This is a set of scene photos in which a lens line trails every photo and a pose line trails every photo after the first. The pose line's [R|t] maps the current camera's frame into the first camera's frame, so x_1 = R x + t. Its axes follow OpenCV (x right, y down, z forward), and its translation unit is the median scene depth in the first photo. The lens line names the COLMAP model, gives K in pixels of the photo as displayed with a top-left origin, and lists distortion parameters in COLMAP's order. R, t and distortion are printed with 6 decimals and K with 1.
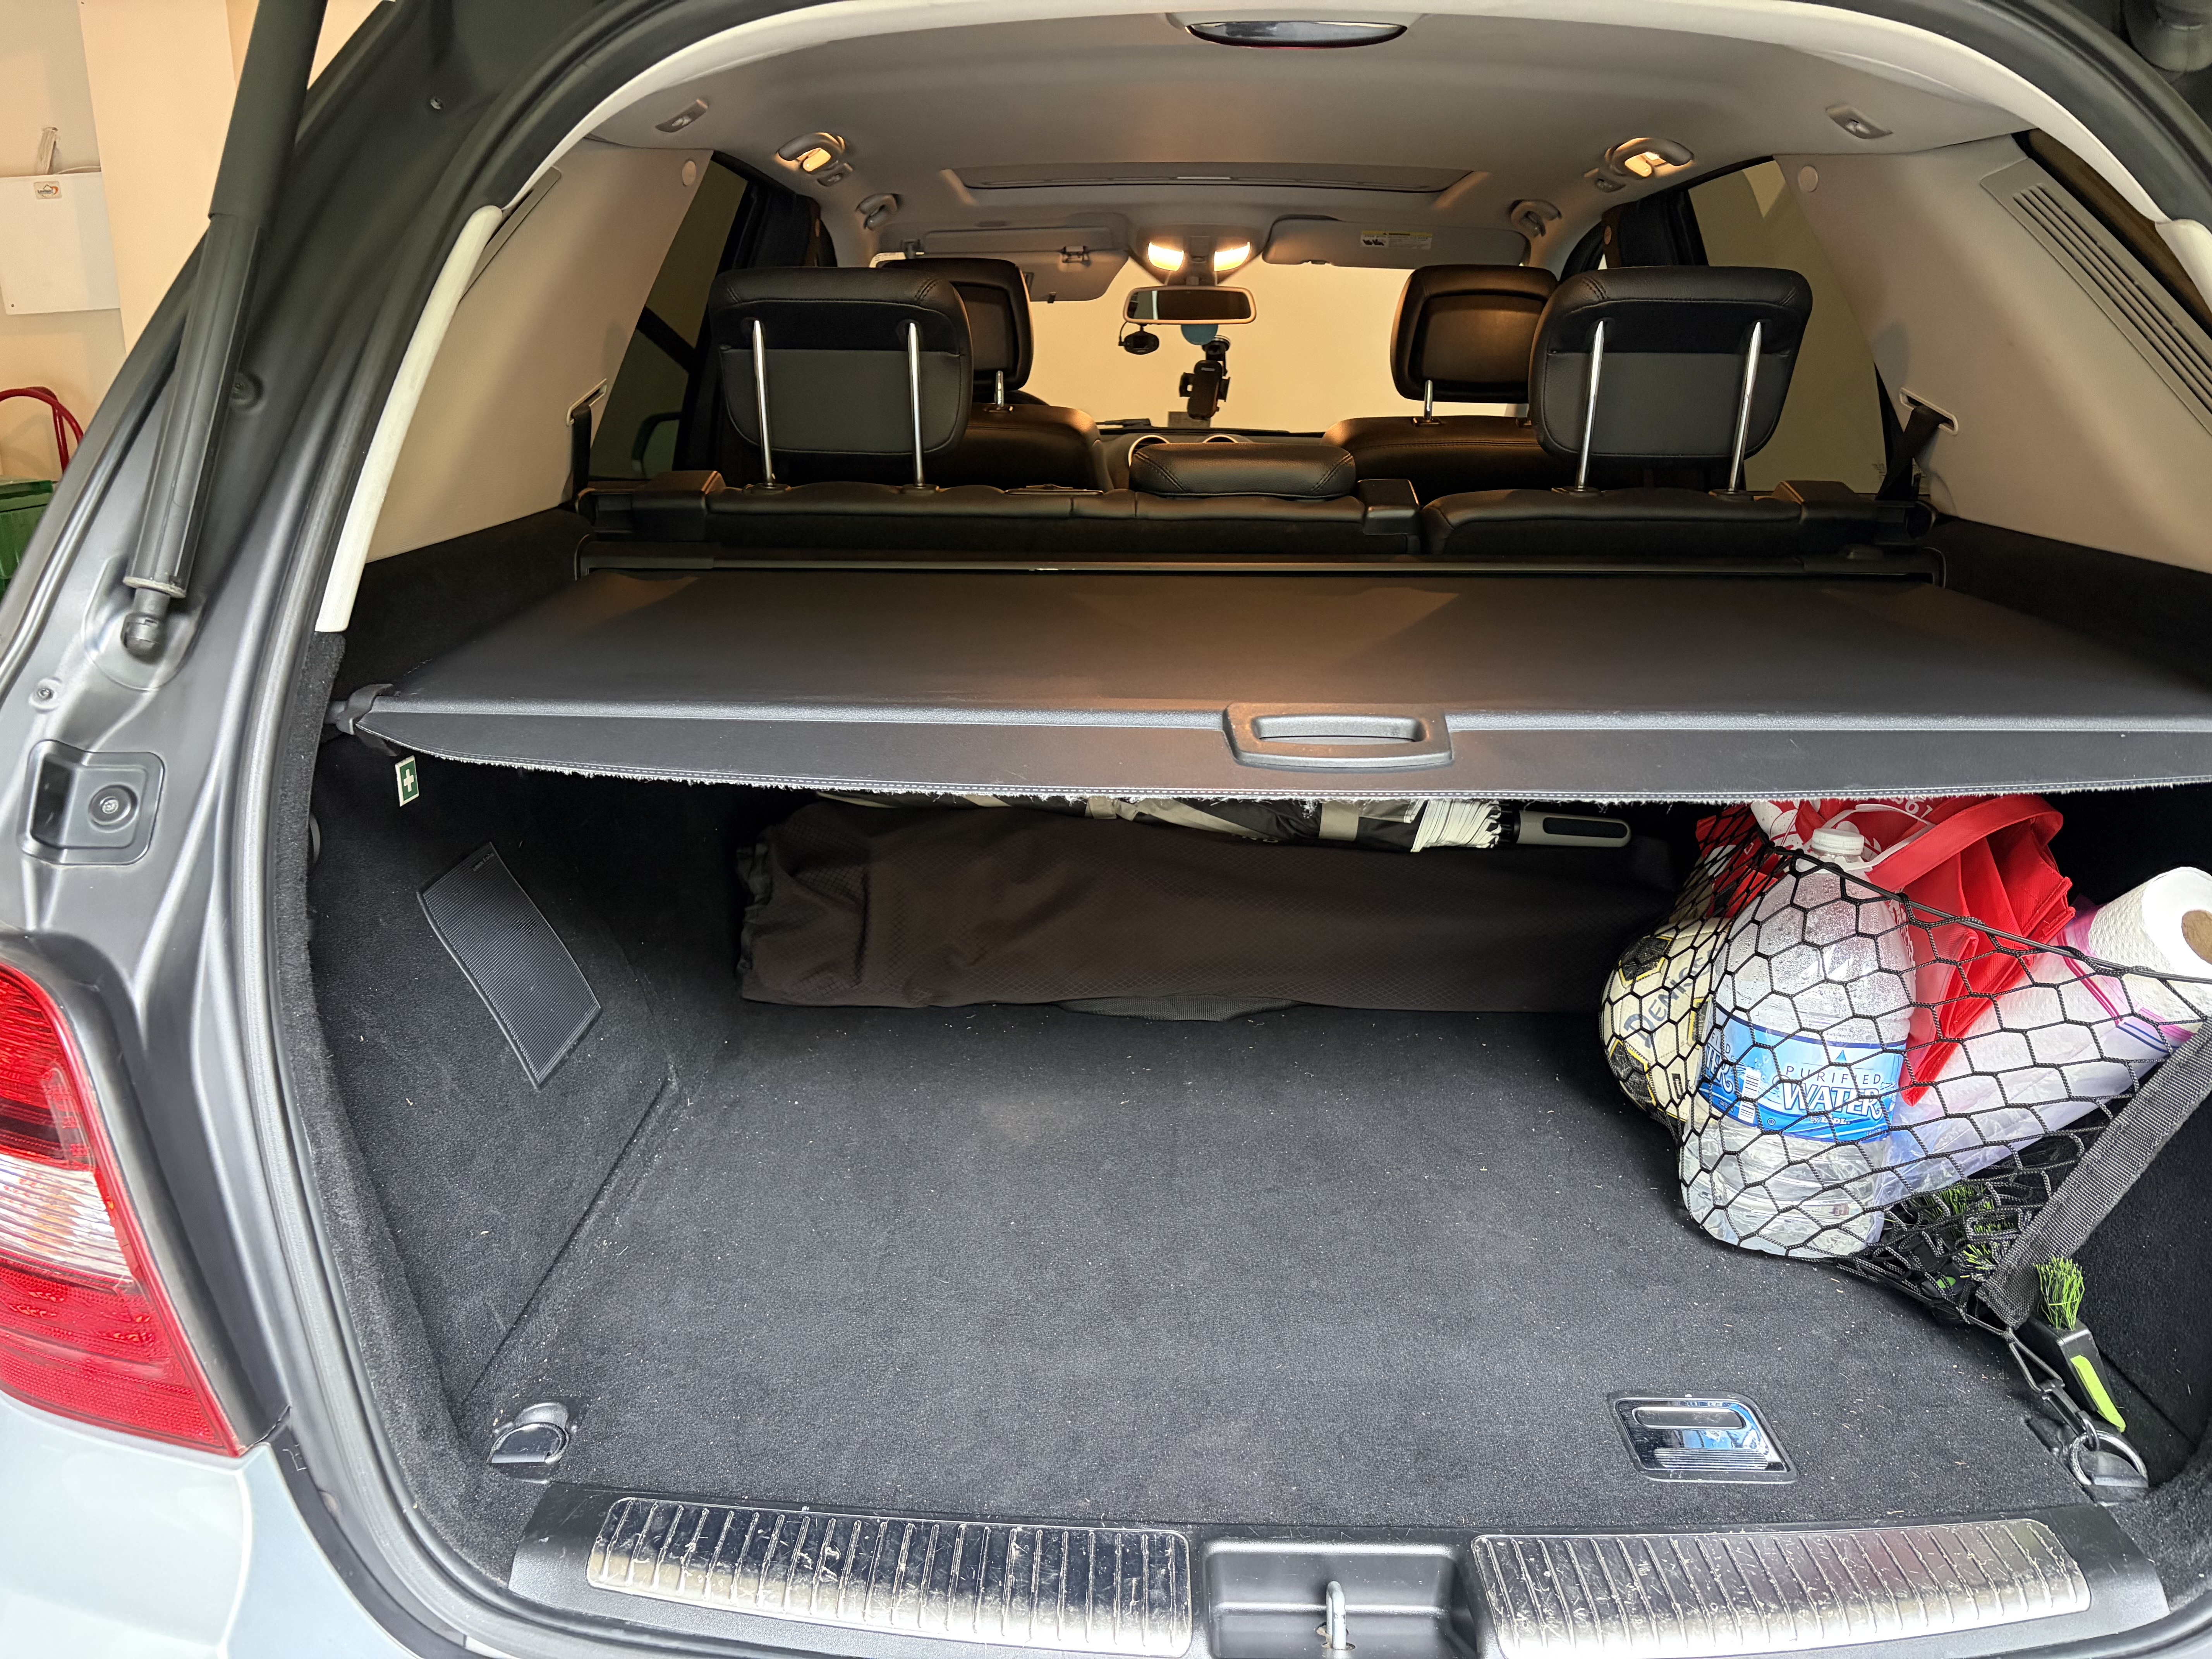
lens RADIAL K [[1699.0, 0, 1114.2], [0, 1699.0, 827.0], [0, 0, 1]] dist [0.052733, -0.040010]
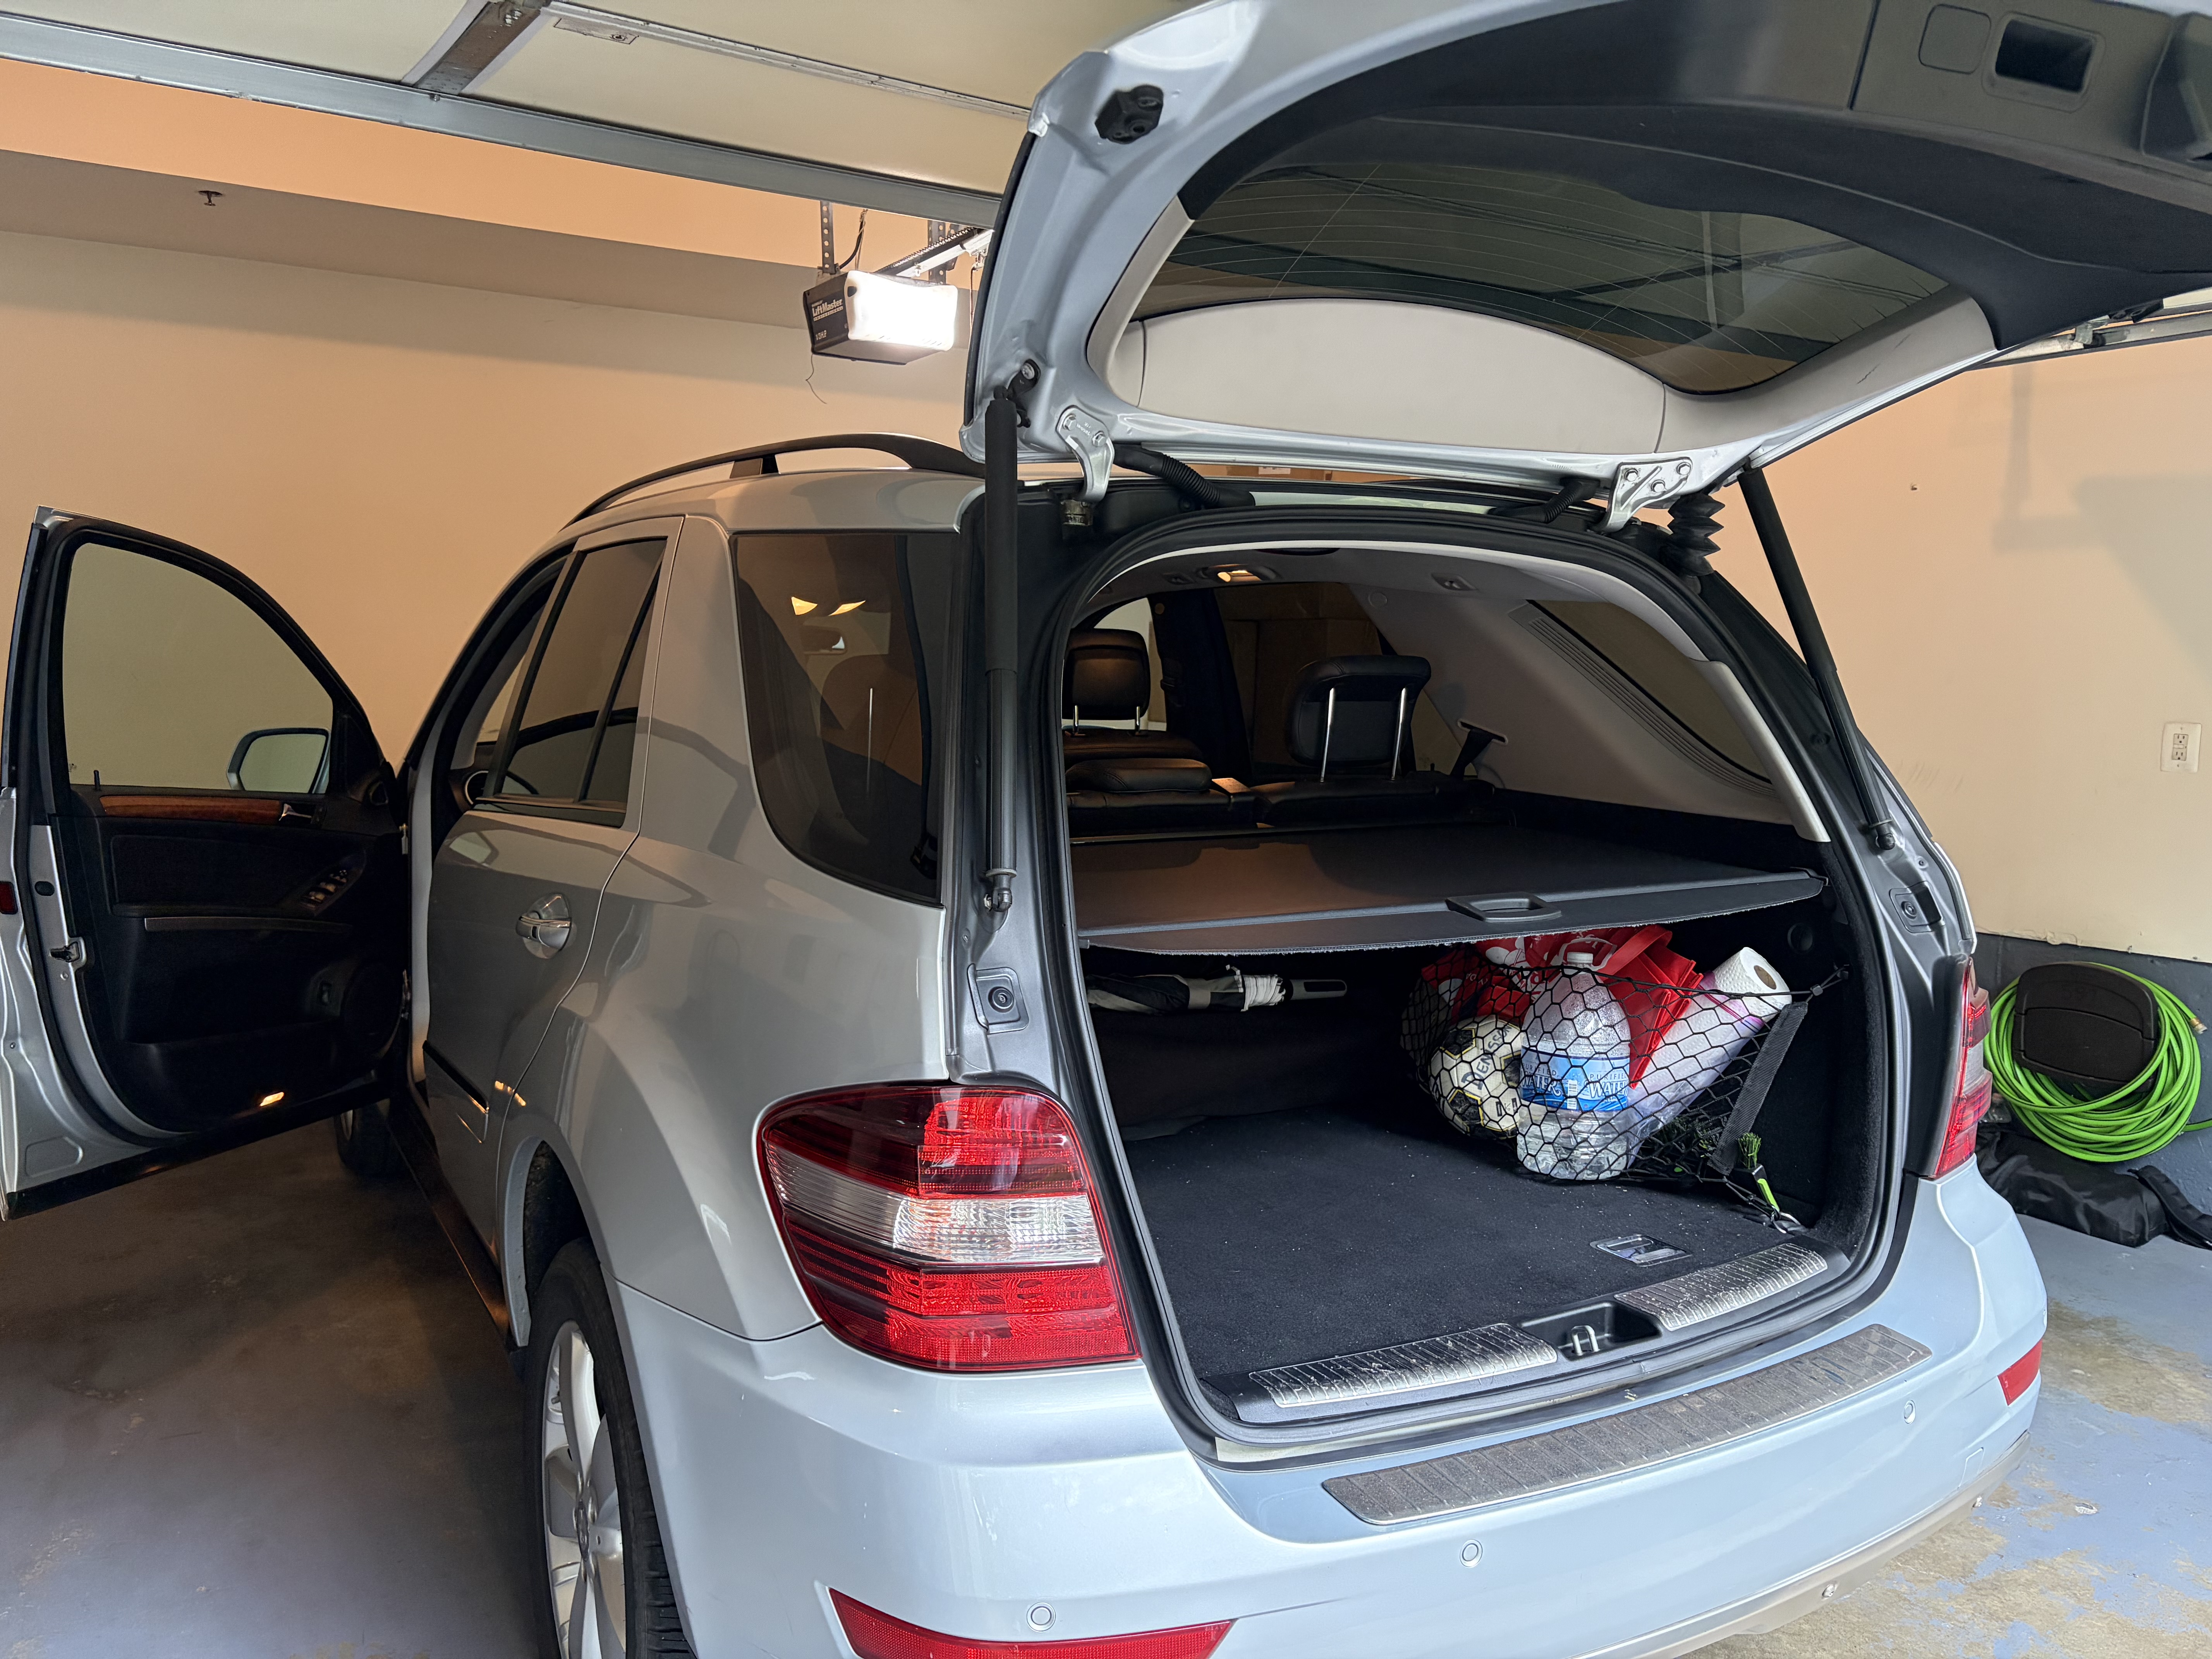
lens RADIAL K [[1699.0, 0, 1104.0], [0, 1699.0, 830.0], [0, 0, 1]] dist [0.052733, -0.040010]
pose [[0.859523, -0.050049, 0.508642, -1.026238], [0.127268, 0.984805, -0.118161, 0.026095], [-0.494999, 0.166296, 0.852832, -0.407568]]
